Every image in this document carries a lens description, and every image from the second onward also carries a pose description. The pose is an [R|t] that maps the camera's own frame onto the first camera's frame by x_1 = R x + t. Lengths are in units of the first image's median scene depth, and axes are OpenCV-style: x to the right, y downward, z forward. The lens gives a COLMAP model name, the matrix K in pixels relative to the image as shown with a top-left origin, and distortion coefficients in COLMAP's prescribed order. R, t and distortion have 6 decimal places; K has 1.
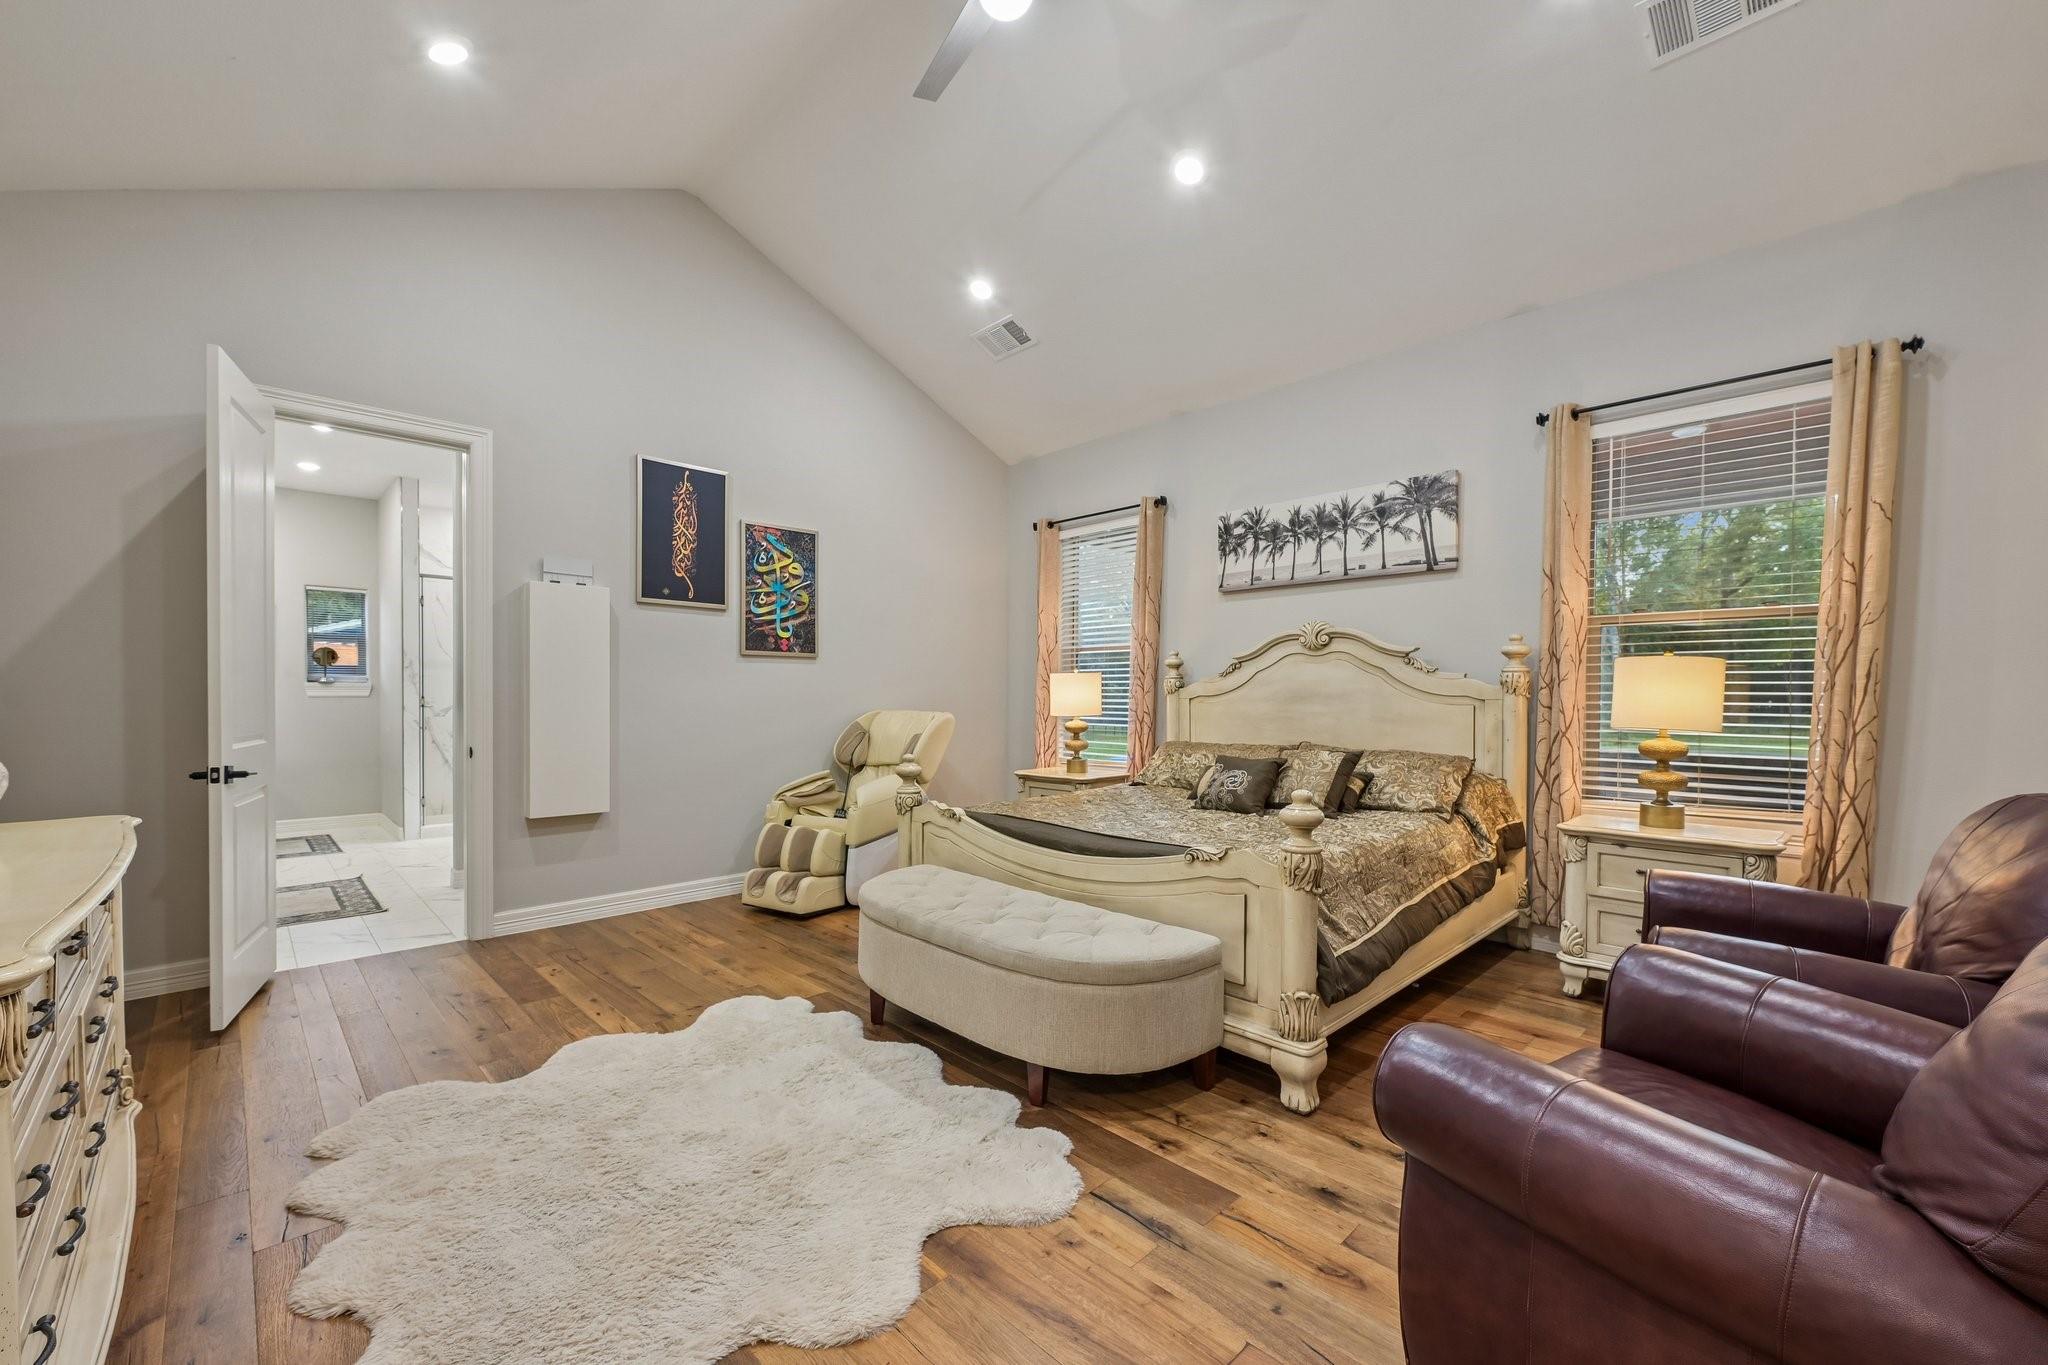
lens RADIAL K [[812.2, 0, 1019.0], [0, 812.2, 679.7], [0, 0, 1]] dist [-0.000618, 0.000411]
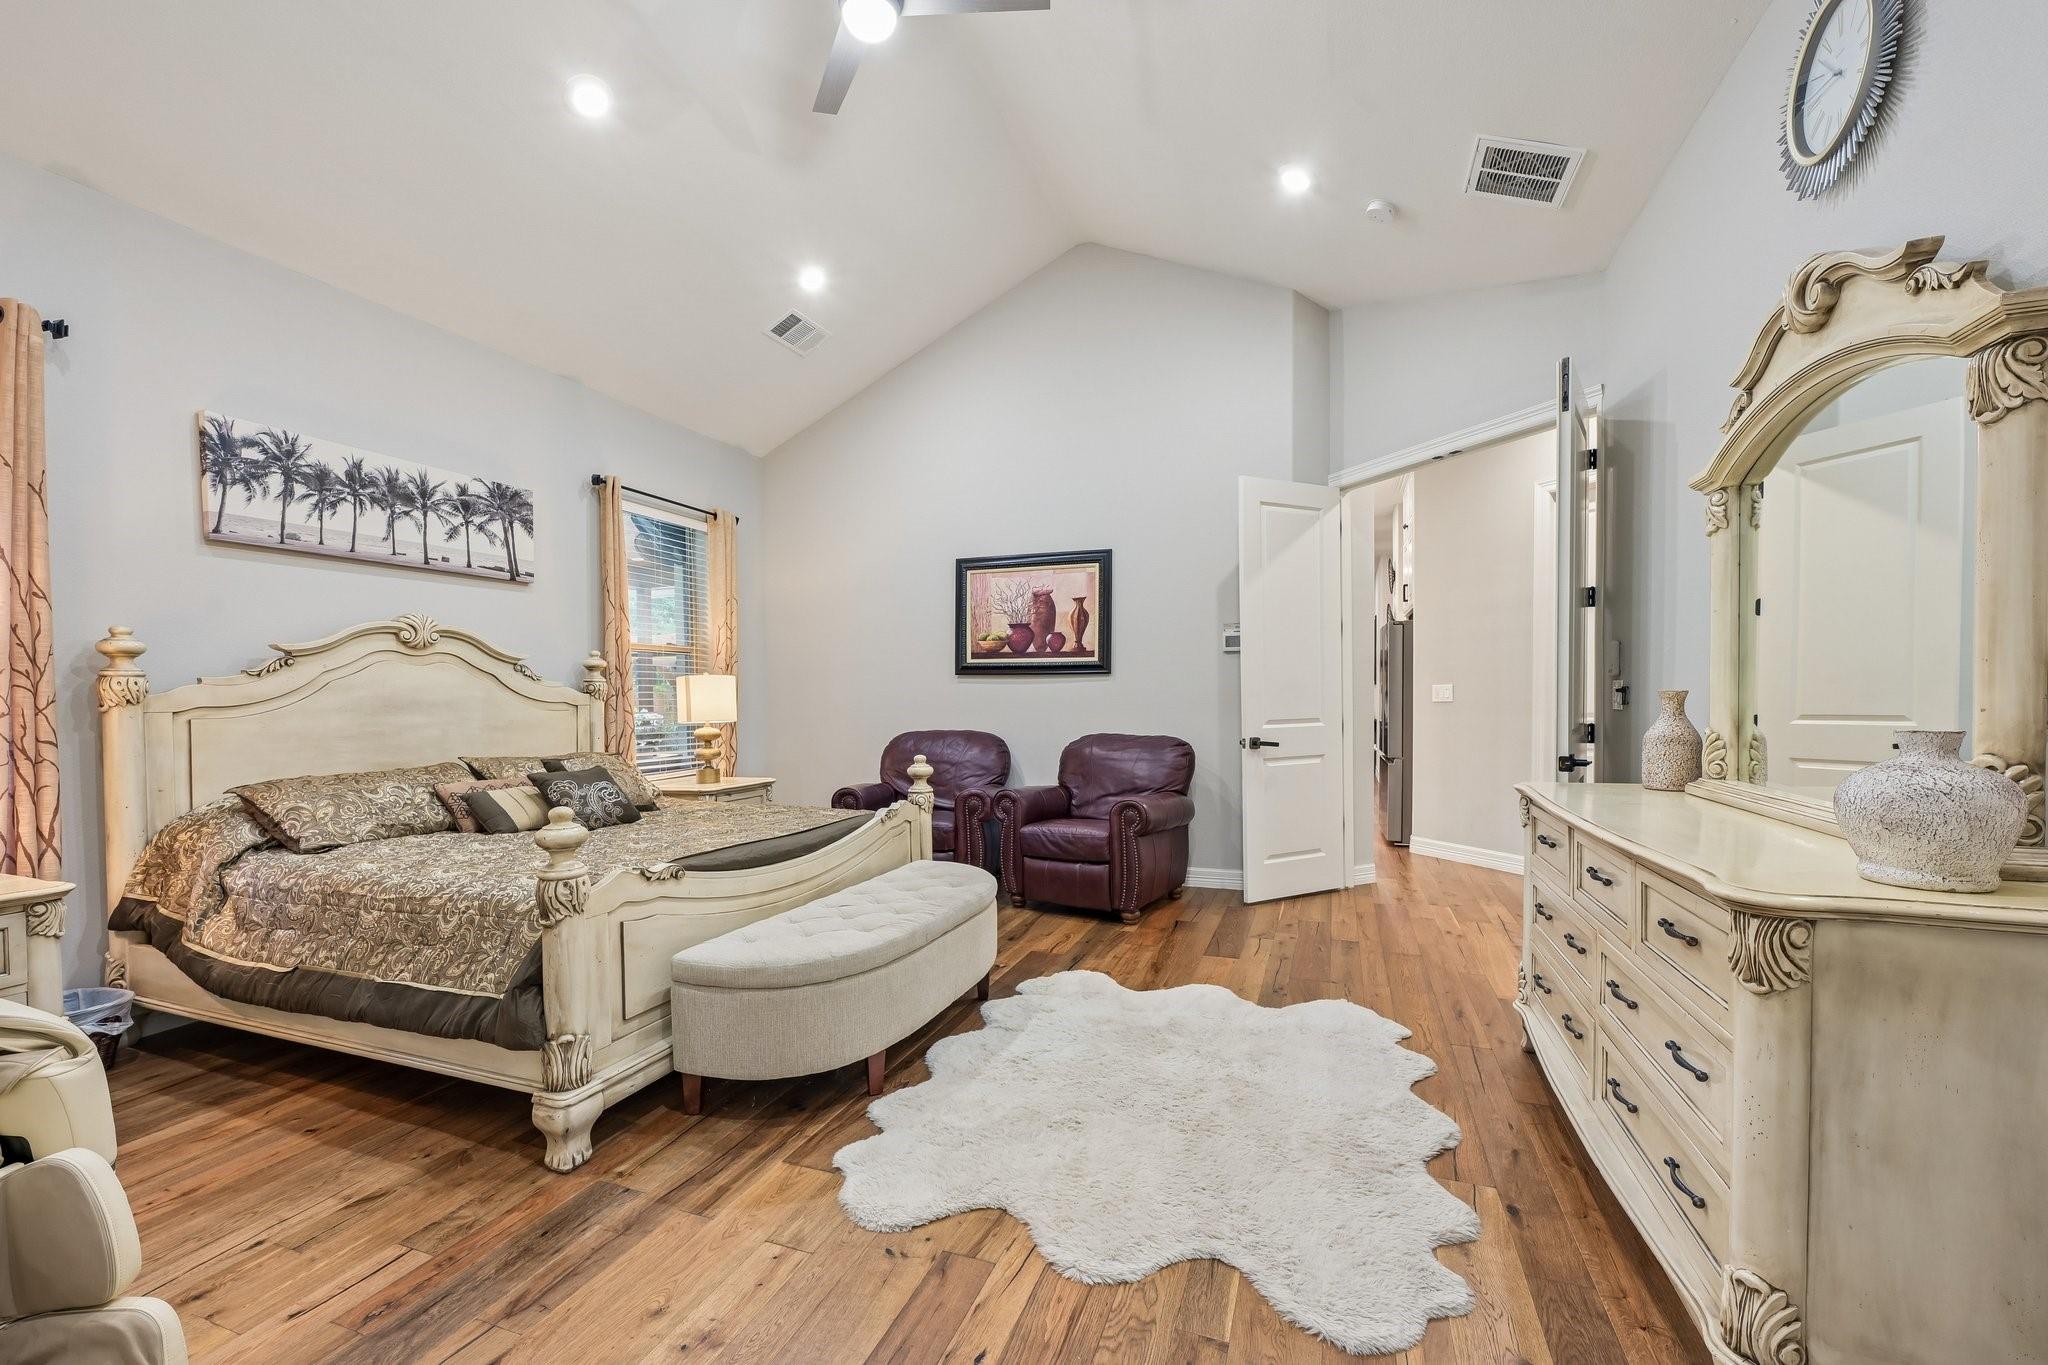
lens RADIAL K [[812.2, 0, 1027.2], [0, 812.2, 685.4], [0, 0, 1]] dist [-0.000618, 0.000411]
pose [[-0.415920, 0.021441, 0.909149, -0.641835], [0.001031, 0.999733, -0.023105, 0.020263], [-0.909401, -0.008672, -0.415830, 0.779436]]
